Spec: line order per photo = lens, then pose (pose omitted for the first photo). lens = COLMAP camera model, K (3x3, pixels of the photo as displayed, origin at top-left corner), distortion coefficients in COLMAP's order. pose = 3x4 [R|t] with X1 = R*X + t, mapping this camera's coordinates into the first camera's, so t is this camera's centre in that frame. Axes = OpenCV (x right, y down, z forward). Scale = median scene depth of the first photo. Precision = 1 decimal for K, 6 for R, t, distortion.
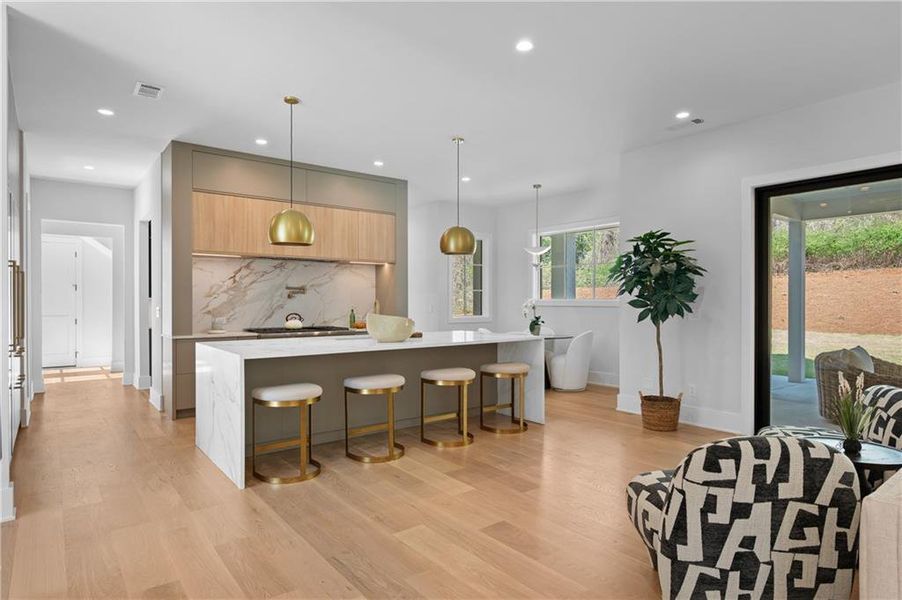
lens RADIAL K [[516.8, 0, 451.0], [0, 516.8, 300.0], [0, 0, 1]] dist [0.001996, 0.000192]
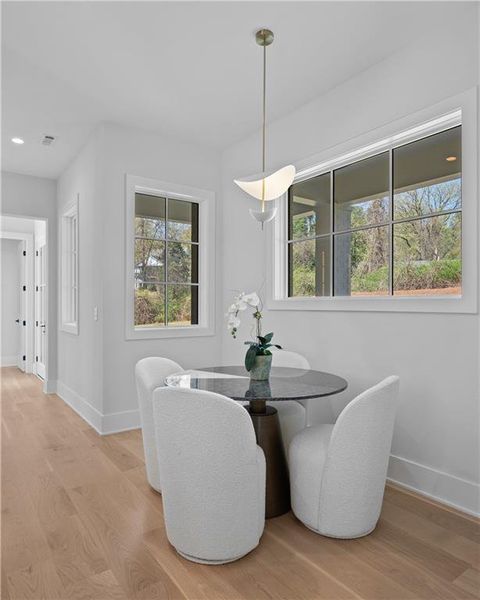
lens RADIAL K [[384.2, 0, 240.2], [0, 384.2, 307.0], [0, 0, 1]] dist [-0.065030, -0.000509]
pose [[0.999106, -0.002398, -0.042215, 0.185207], [0.002738, 0.999964, 0.007990, 0.006958], [0.042194, -0.008099, 0.999077, 0.784789]]
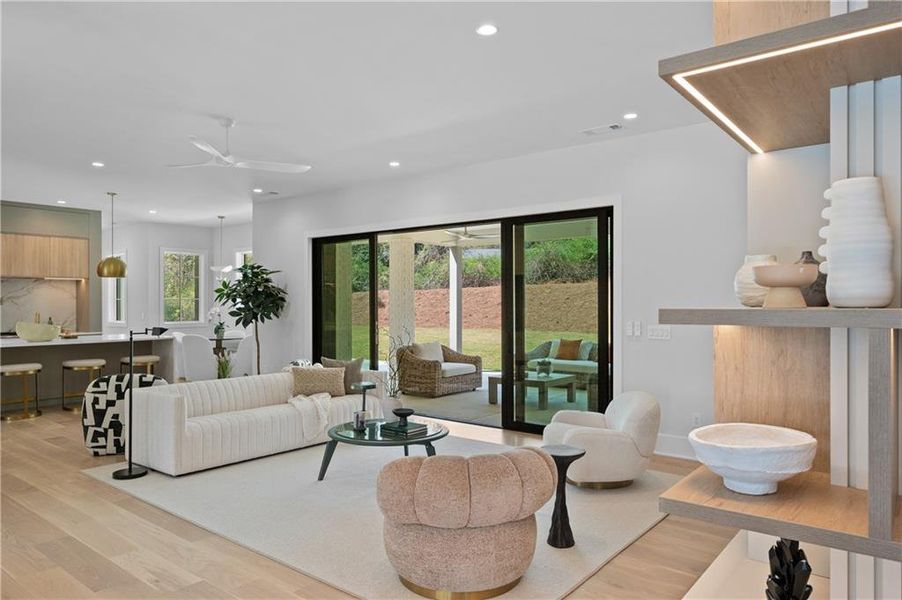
lens RADIAL K [[601.3, 0, 450.3], [0, 601.3, 308.9], [0, 0, 1]] dist [-0.004634, -0.003328]
pose [[0.973255, -0.001630, 0.229723, 0.428013], [-0.001459, 0.999911, 0.013274, -0.022969], [-0.229724, -0.013254, 0.973166, -0.617518]]
